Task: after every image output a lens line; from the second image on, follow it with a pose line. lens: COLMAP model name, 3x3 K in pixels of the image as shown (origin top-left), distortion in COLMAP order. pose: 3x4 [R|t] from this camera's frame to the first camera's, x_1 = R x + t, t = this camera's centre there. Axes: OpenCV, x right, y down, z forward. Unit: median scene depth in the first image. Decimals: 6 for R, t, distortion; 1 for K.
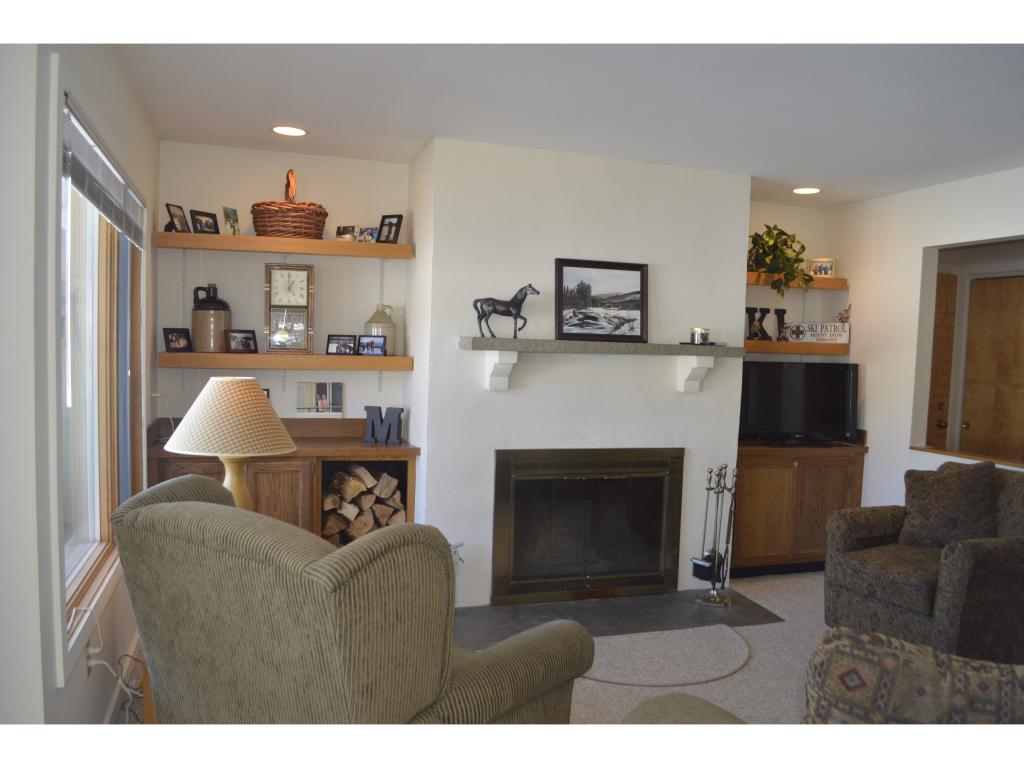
lens RADIAL K [[821.3, 0, 514.5], [0, 821.3, 405.9], [0, 0, 1]] dist [-0.084228, 0.014562]
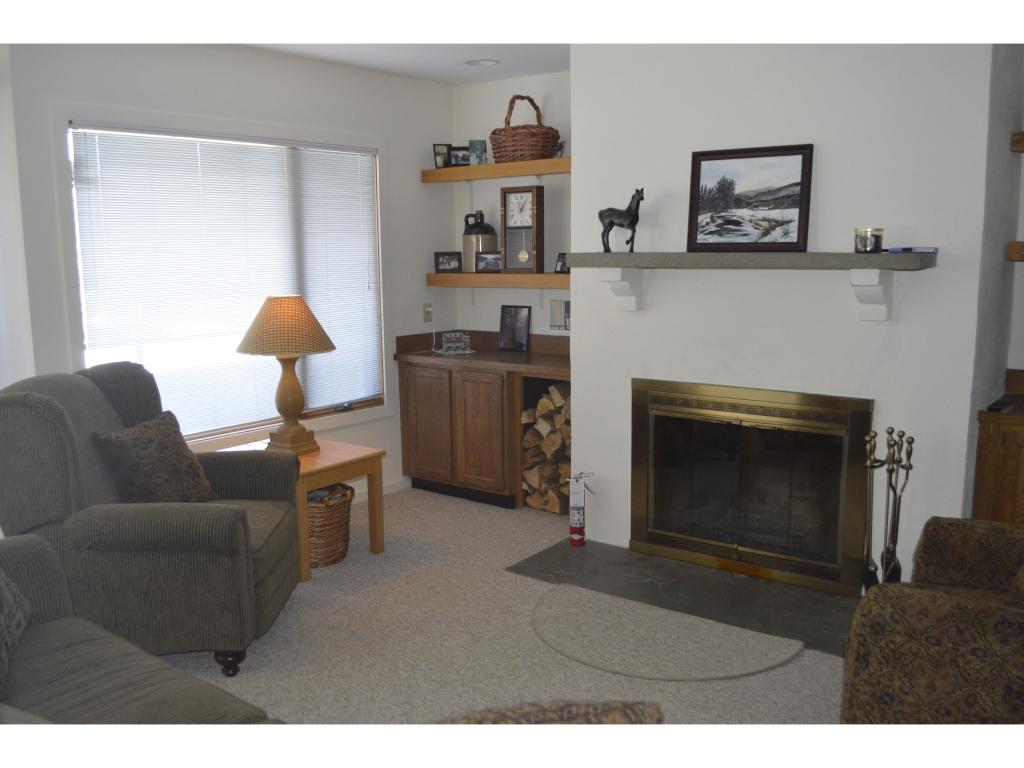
lens RADIAL K [[929.5, 0, 515.3], [0, 929.5, 404.3], [0, 0, 1]] dist [-0.063211, 0.000077]
pose [[0.567075, 0.100661, -0.817492, 0.720627], [-0.036281, 0.994593, 0.097301, -0.011667], [0.822866, -0.025518, 0.567662, 0.312956]]
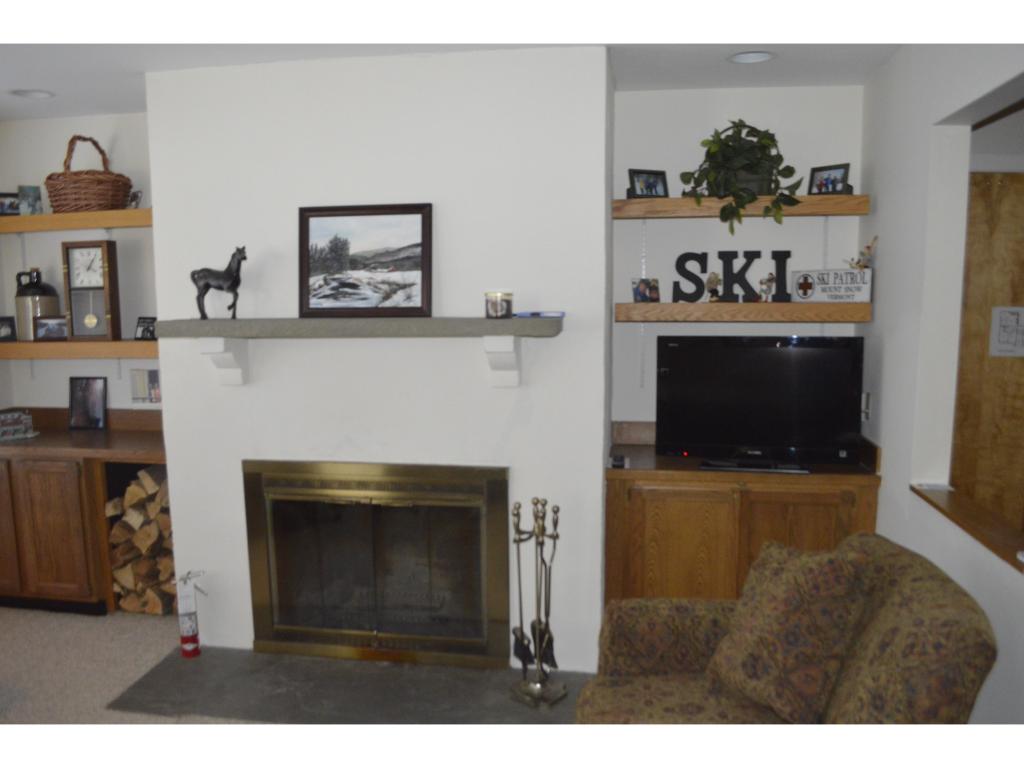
lens RADIAL K [[821.3, 0, 514.5], [0, 821.3, 405.9], [0, 0, 1]] dist [-0.084228, 0.014562]
pose [[0.894285, 0.024373, -0.446834, 0.548009], [0.000618, 0.998447, 0.055698, -0.040896], [0.447498, -0.050086, 0.892881, 0.412793]]
